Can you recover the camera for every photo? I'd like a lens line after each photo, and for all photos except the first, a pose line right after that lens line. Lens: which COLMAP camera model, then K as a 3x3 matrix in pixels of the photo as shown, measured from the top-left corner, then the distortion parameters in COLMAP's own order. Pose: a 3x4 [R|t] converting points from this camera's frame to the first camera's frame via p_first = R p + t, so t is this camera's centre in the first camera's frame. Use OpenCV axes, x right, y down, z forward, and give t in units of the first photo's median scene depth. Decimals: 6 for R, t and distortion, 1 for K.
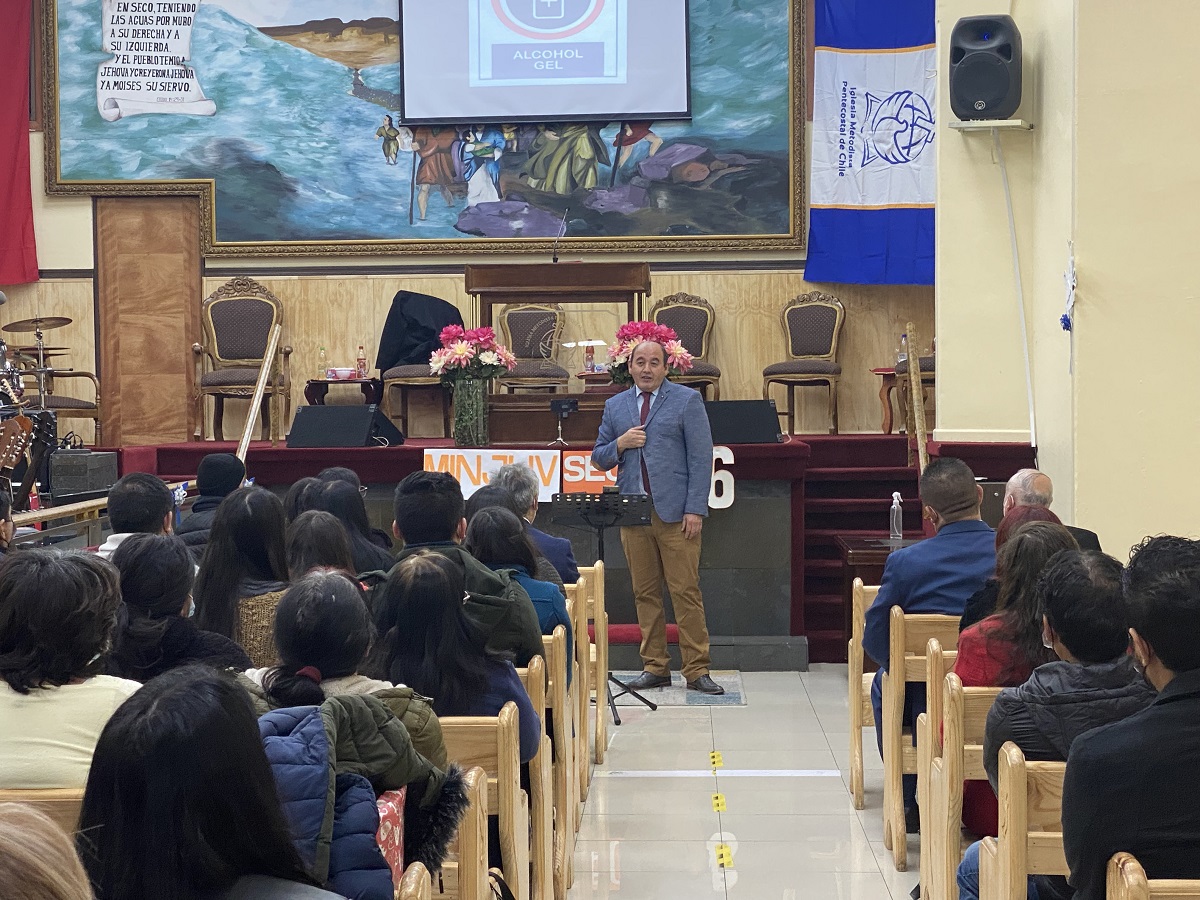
lens RADIAL K [[2325.7, 0, 602.4], [0, 2325.7, 470.0], [0, 0, 1]] dist [0.101399, 0.000000]
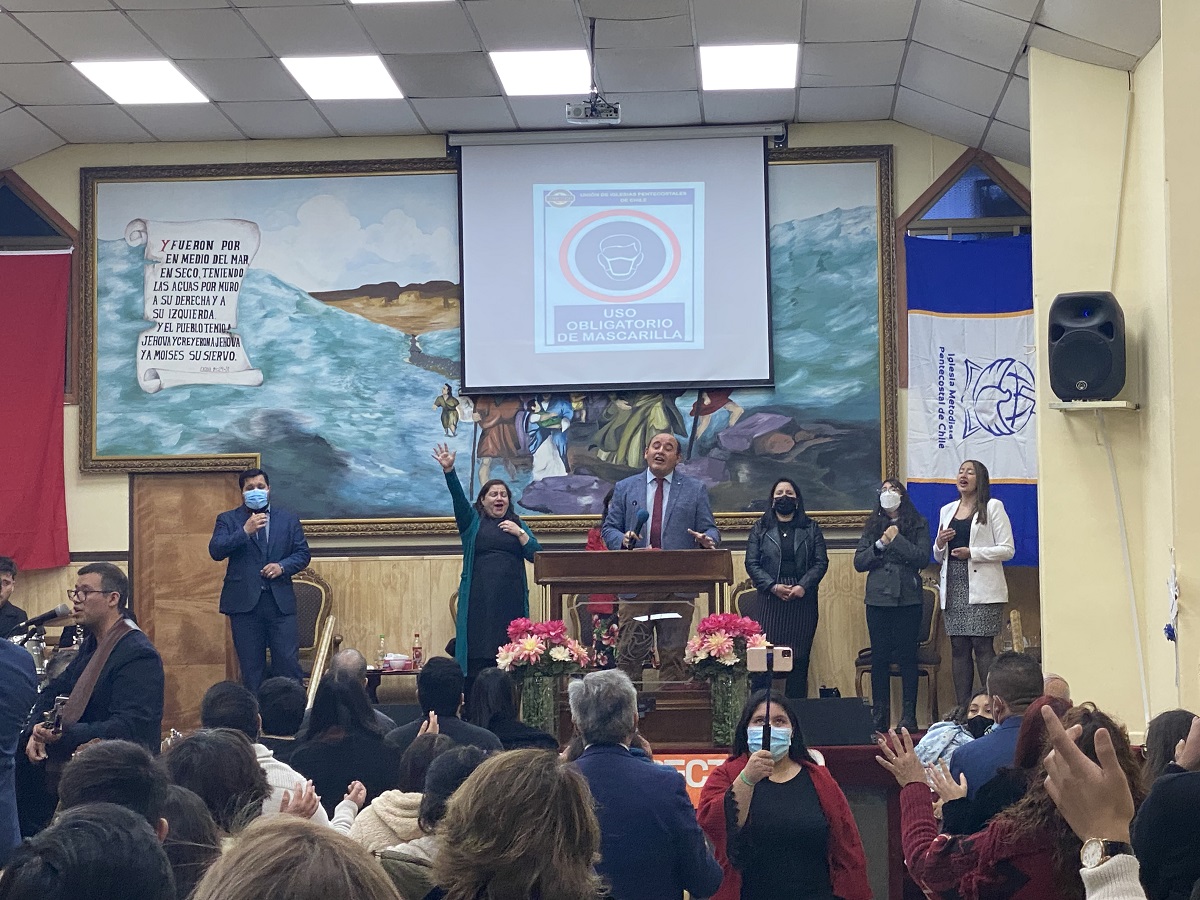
lens RADIAL K [[2727.0, 0, 605.3], [0, 2727.0, 437.2], [0, 0, 1]] dist [0.018357, 0.000000]
pose [[0.999743, -0.004767, -0.022180, -0.005011], [0.002283, 0.993854, -0.110678, -0.010780], [0.022571, 0.110599, 0.993609, -0.074652]]
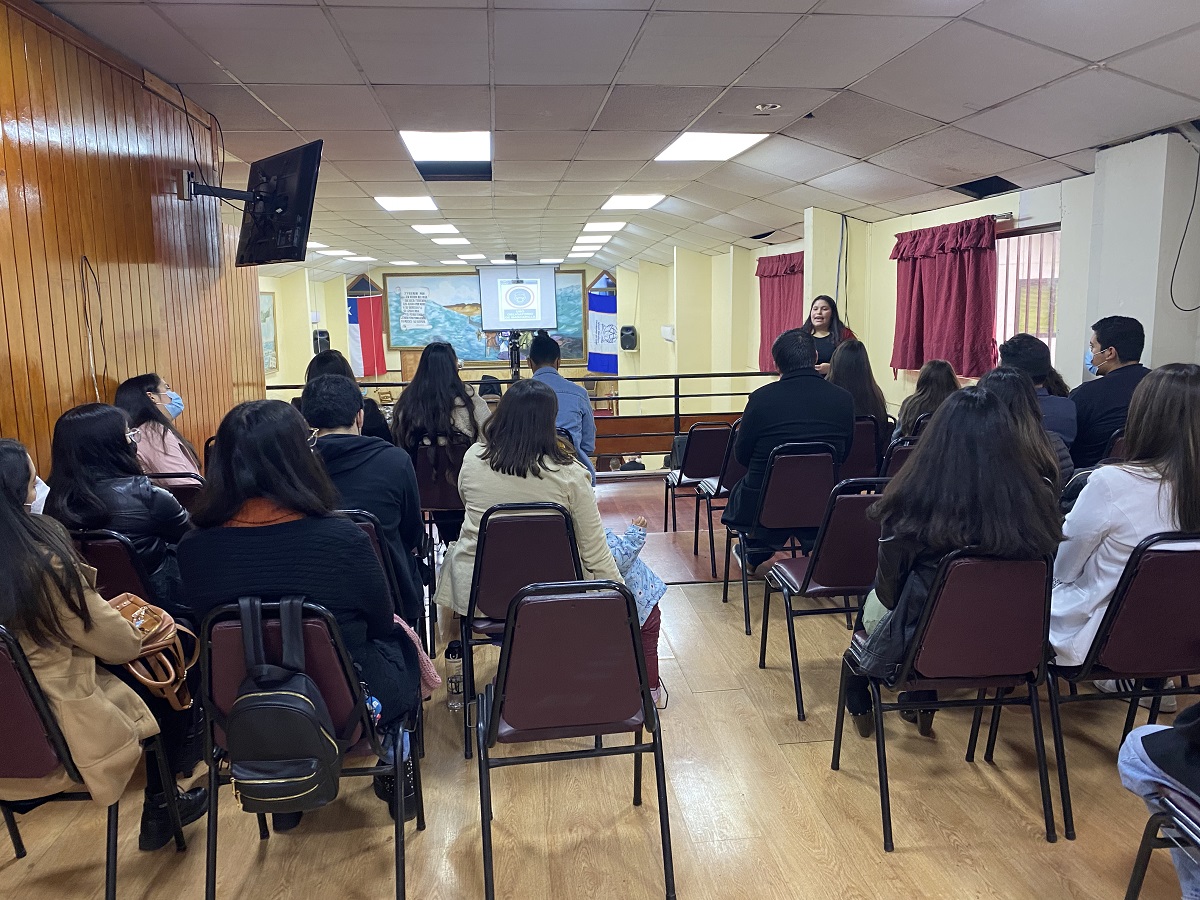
lens RADIAL K [[919.3, 0, 618.8], [0, 919.3, 459.6], [0, 0, 1]] dist [0.039176, -0.050648]
pose [[0.992319, -0.031741, 0.119568, -0.050645], [0.015343, 0.990638, 0.135647, -0.140749], [-0.122754, -0.132771, 0.983516, -0.542023]]
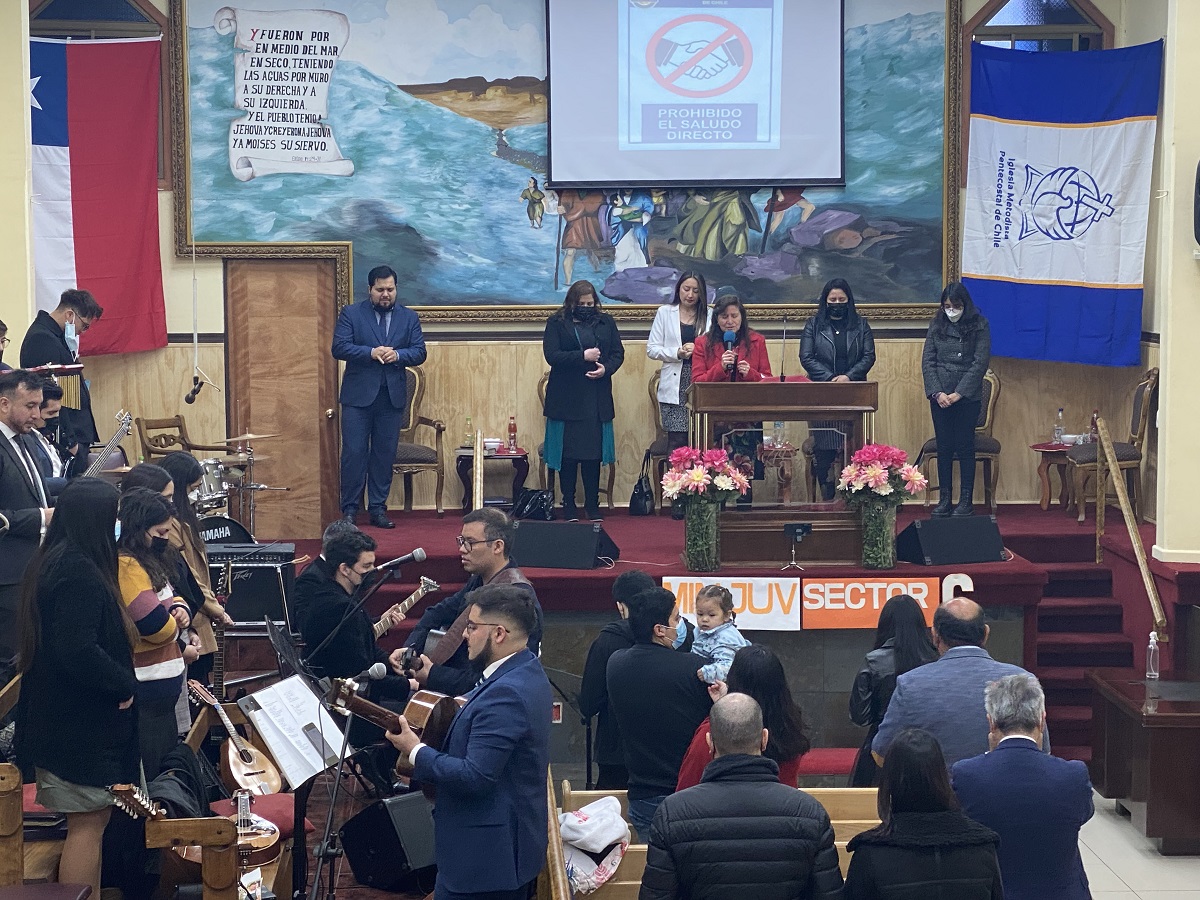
lens RADIAL K [[2438.3, 0, 594.2], [0, 2438.3, 452.5], [0, 0, 1]] dist [0.094689, 0.000000]
pose [[0.995932, -0.002903, 0.090061, -0.158784], [-0.002529, 0.998186, 0.060149, -0.099175], [-0.090072, -0.060132, 0.994118, -0.019908]]
